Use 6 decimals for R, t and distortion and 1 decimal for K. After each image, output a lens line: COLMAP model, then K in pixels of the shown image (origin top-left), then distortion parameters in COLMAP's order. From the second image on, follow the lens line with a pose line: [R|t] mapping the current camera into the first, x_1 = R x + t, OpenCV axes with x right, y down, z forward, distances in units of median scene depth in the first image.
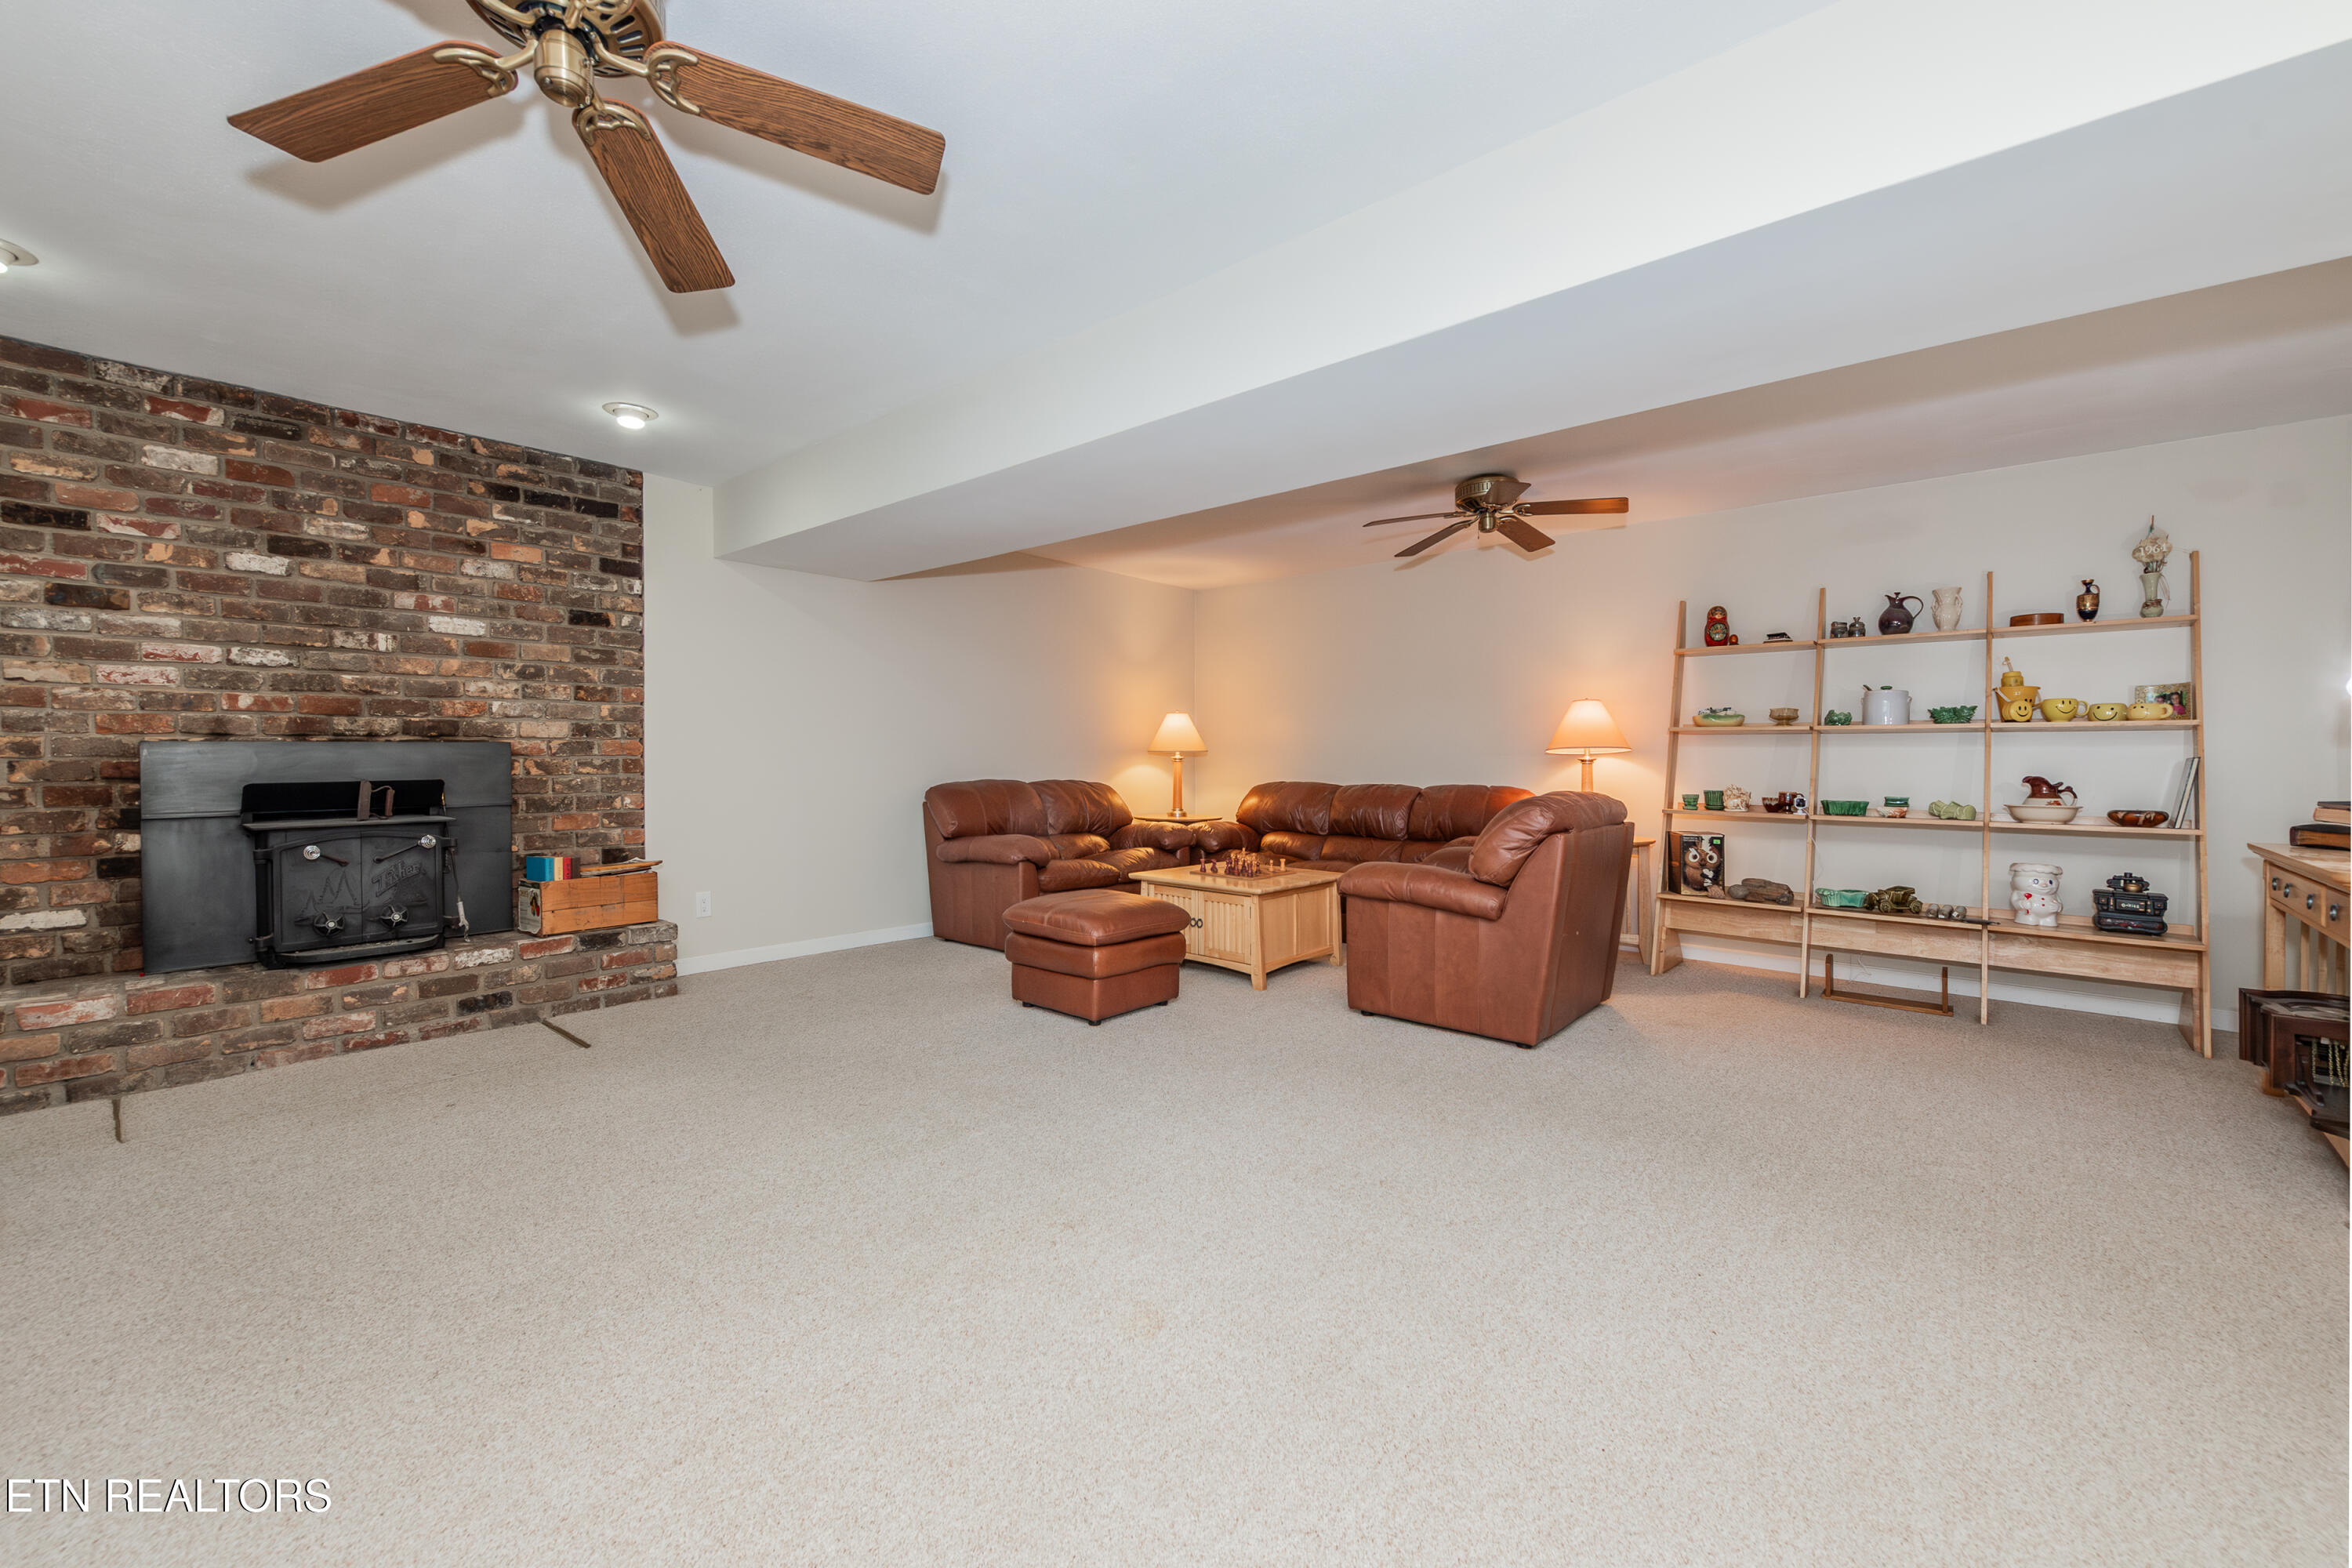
lens RADIAL K [[945.1, 0, 1177.3], [0, 945.1, 767.8], [0, 0, 1]] dist [0.011167, -0.004528]
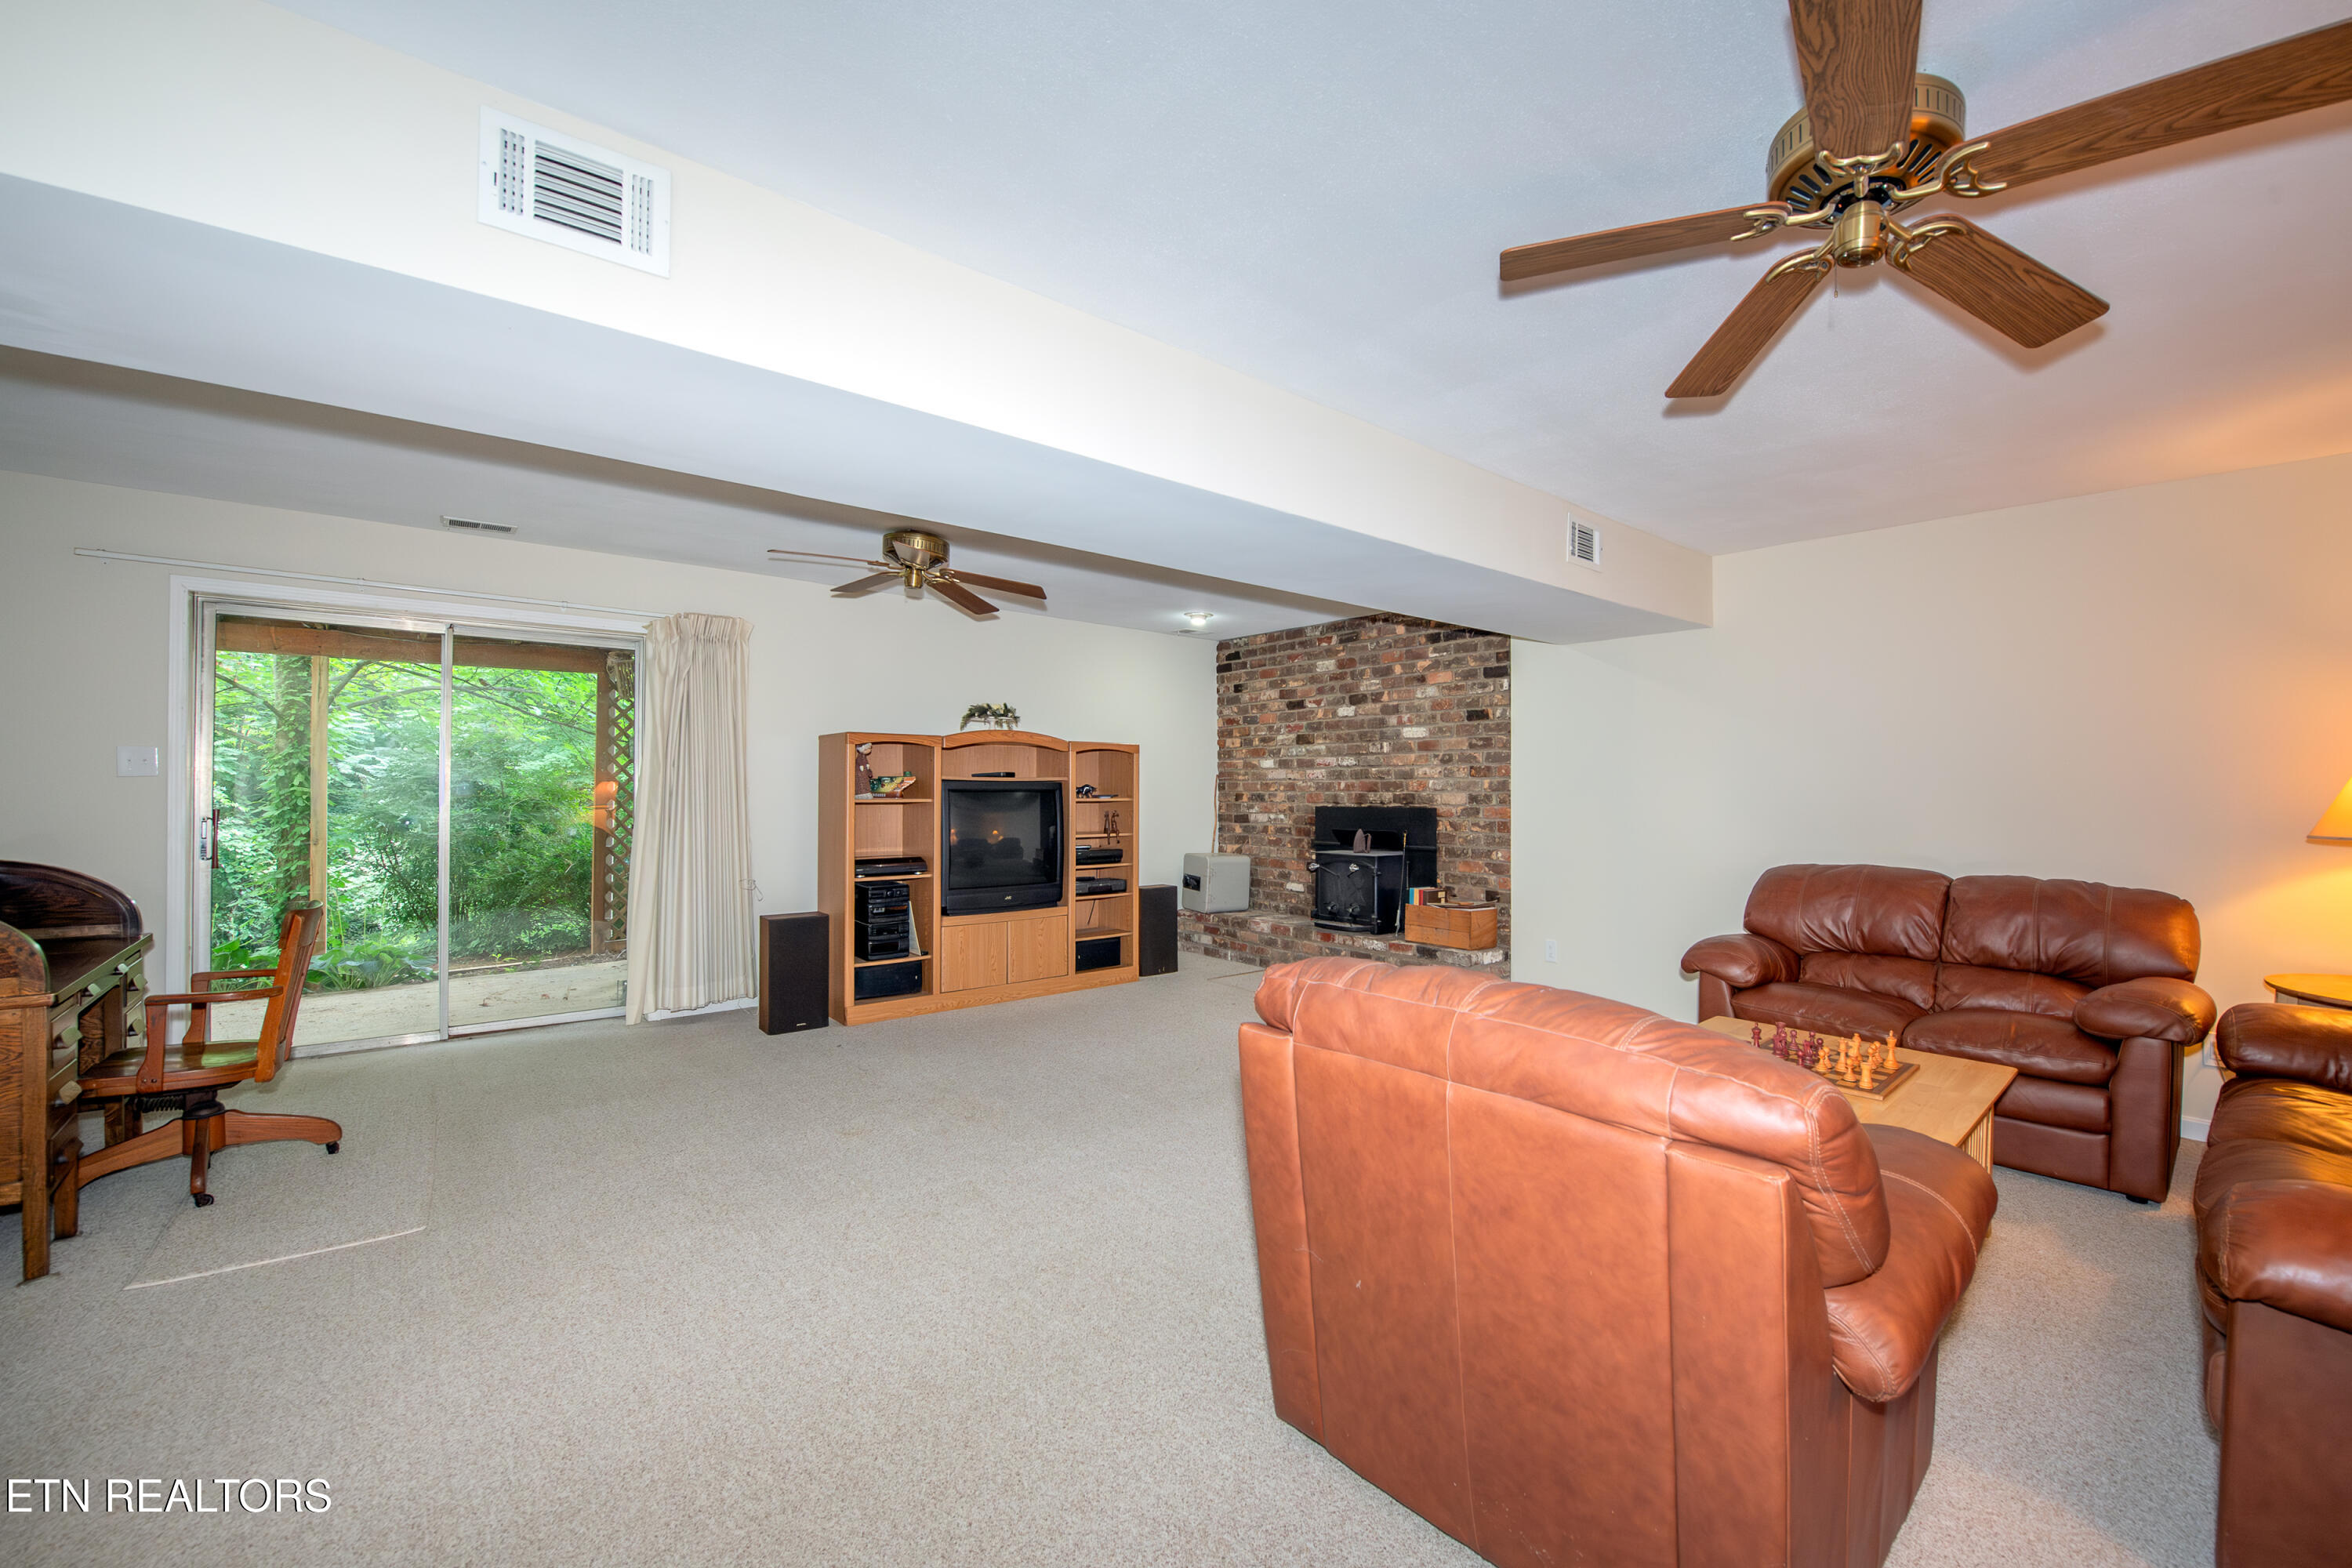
lens RADIAL K [[945.1, 0, 1175.0], [0, 945.1, 784.5], [0, 0, 1]] dist [0.011167, -0.004528]
pose [[-0.165142, -0.004842, -0.986258, 0.815318], [-0.013617, 0.999904, -0.002629, -0.054618], [0.986176, 0.012995, -0.165192, 0.862726]]
